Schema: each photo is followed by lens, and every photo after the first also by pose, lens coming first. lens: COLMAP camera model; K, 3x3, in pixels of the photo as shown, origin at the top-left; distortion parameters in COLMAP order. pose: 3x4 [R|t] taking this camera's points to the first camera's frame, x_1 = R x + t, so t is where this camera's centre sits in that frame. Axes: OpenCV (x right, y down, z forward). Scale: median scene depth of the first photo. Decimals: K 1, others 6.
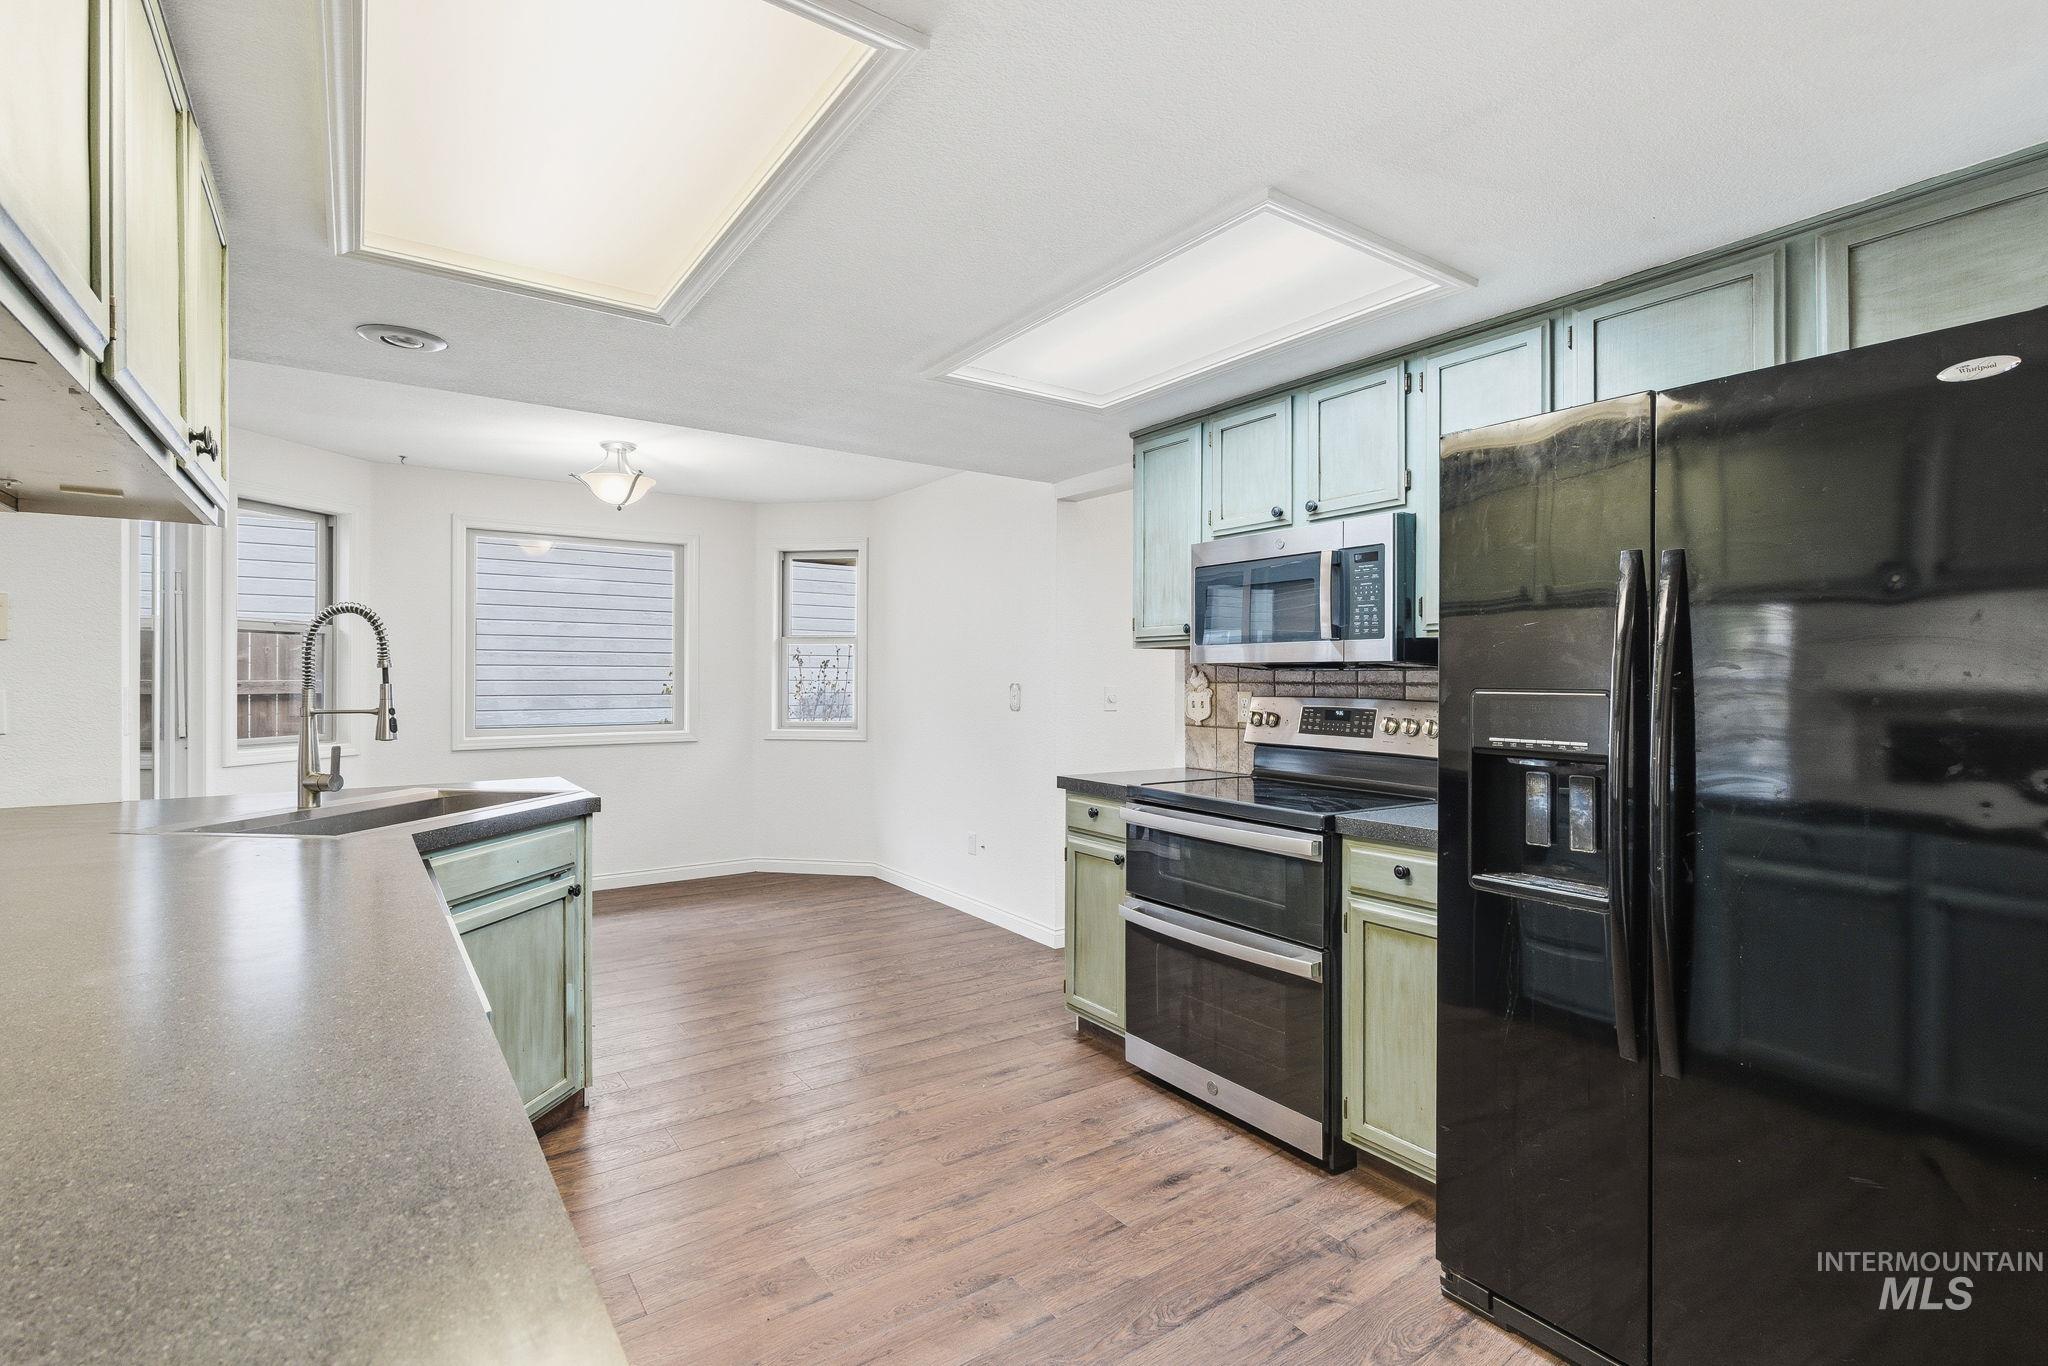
lens RADIAL K [[947.8, 0, 1024.0], [0, 947.8, 683.0], [0, 0, 1]] dist [0.000714, 0.000089]
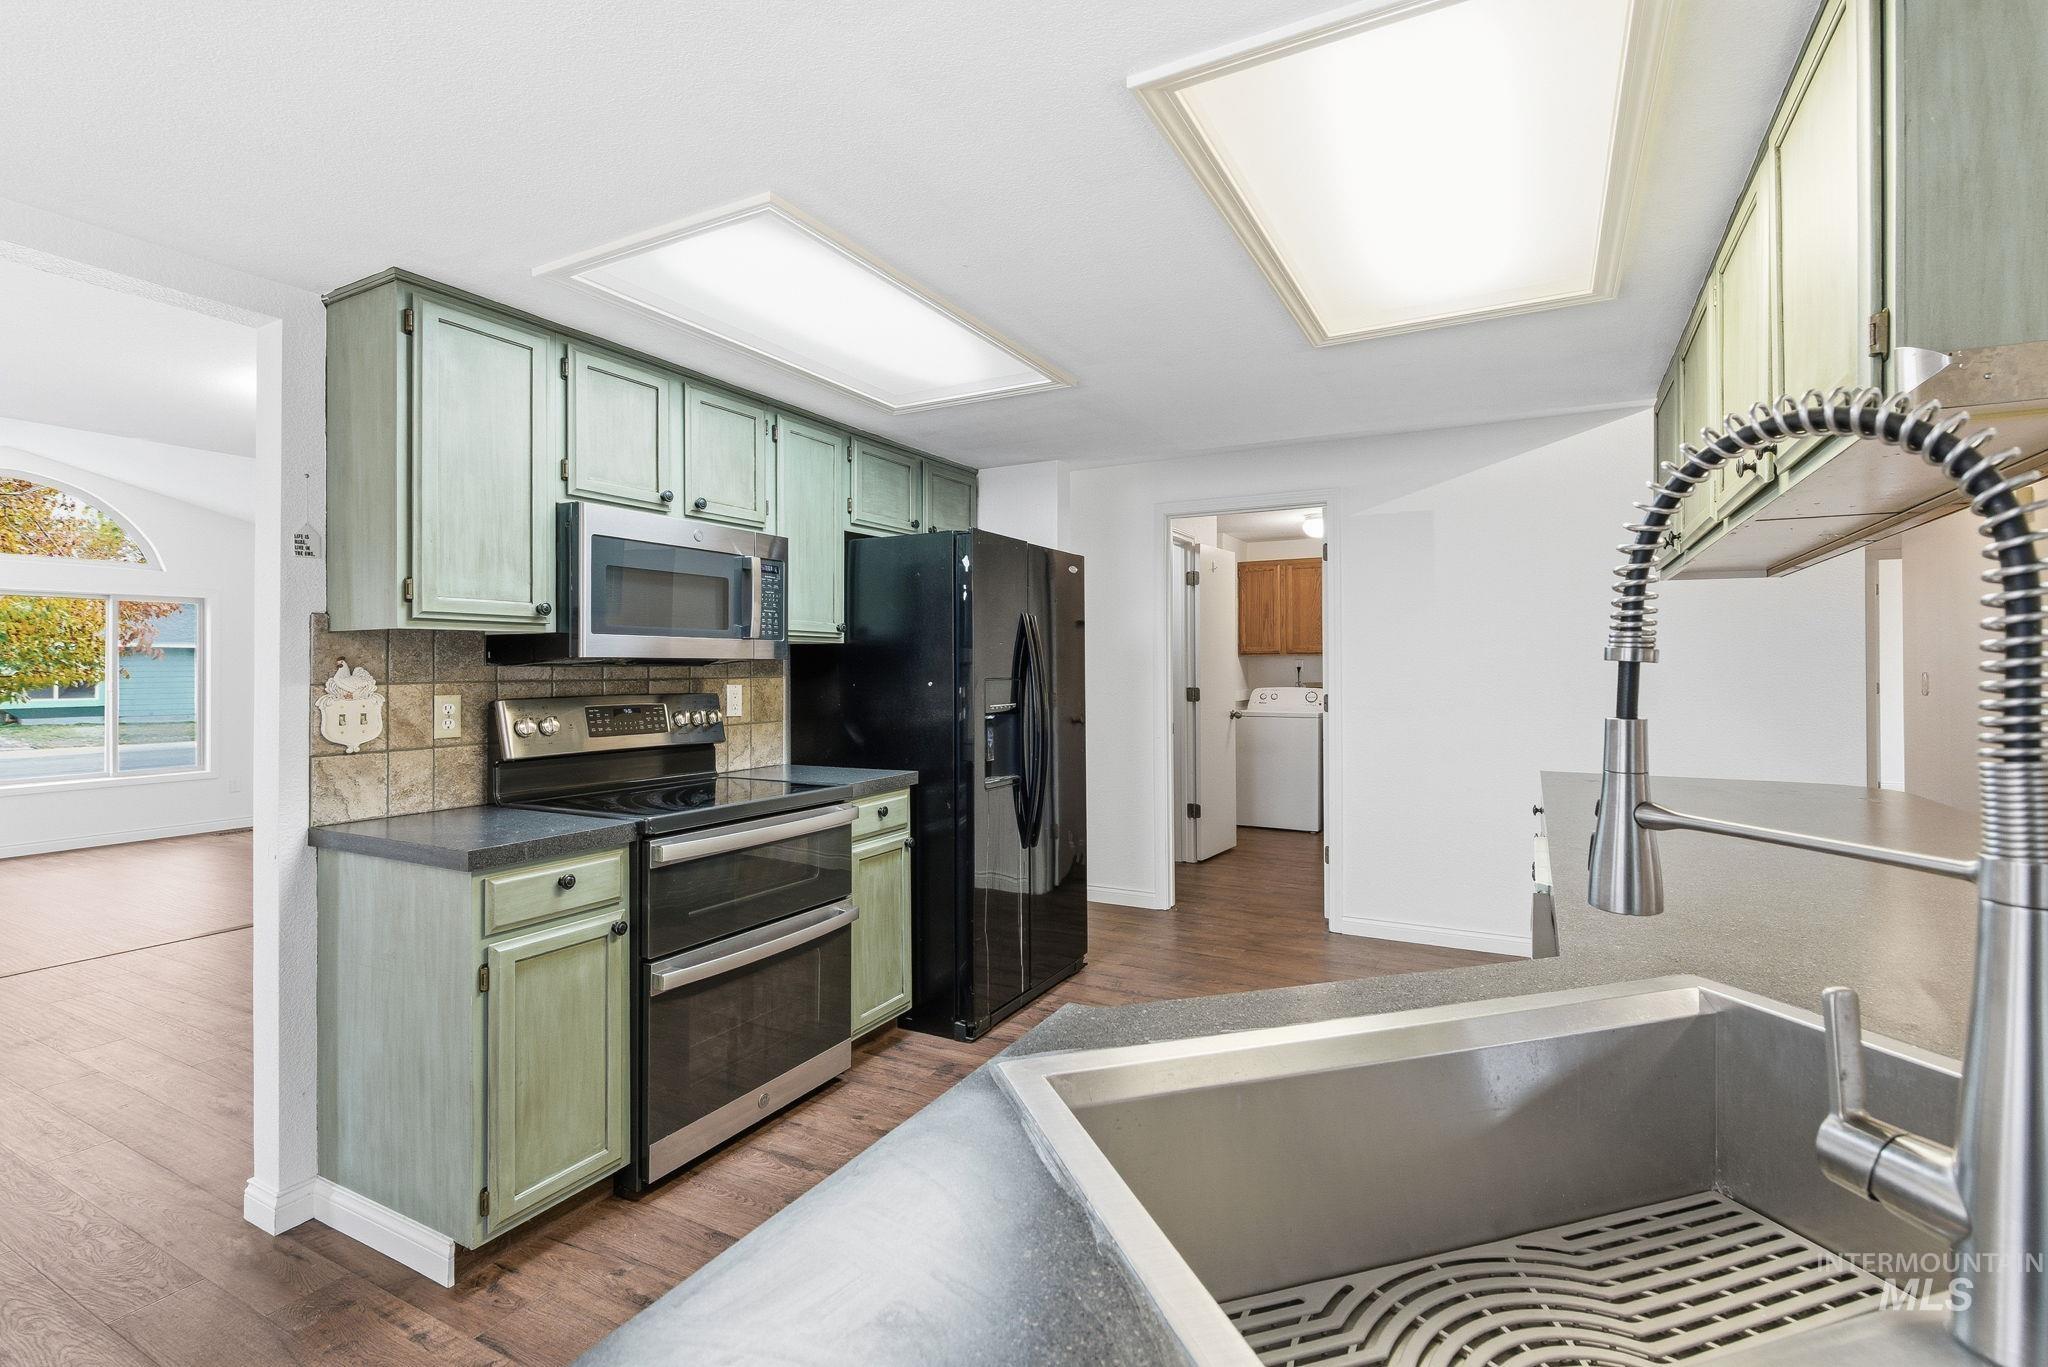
lens RADIAL K [[926.4, 0, 1031.3], [0, 926.4, 666.0], [0, 0, 1]] dist [-0.000305, -0.000207]
pose [[-0.446016, -0.000051, 0.895025, -0.701319], [0.008274, 0.999957, 0.004180, -0.014419], [-0.894987, 0.009270, -0.445996, 1.074786]]
